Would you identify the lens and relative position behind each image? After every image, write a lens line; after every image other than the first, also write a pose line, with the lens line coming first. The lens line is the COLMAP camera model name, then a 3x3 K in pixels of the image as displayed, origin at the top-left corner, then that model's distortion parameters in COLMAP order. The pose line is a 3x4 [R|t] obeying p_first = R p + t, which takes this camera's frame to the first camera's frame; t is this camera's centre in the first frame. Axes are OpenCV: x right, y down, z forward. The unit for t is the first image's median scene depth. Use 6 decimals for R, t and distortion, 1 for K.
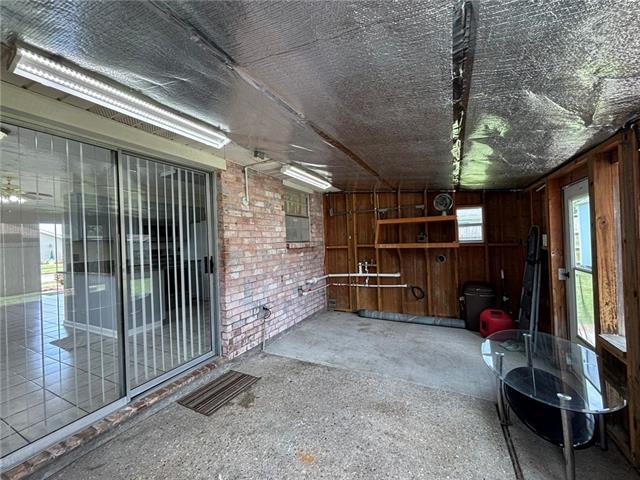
lens RADIAL K [[259.7, 0, 318.4], [0, 259.7, 239.4], [0, 0, 1]] dist [0.001297, 0.000292]
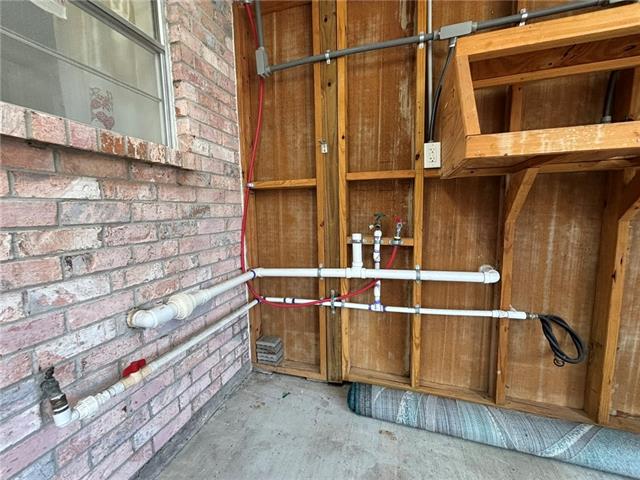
lens RADIAL K [[259.7, 0, 318.4], [0, 259.7, 239.4], [0, 0, 1]] dist [0.001297, 0.000292]
pose [[0.987225, -0.002655, 0.159310, 0.068634], [-0.015034, 0.993848, 0.109724, 0.064100], [-0.158621, -0.110717, 0.981112, 0.709697]]
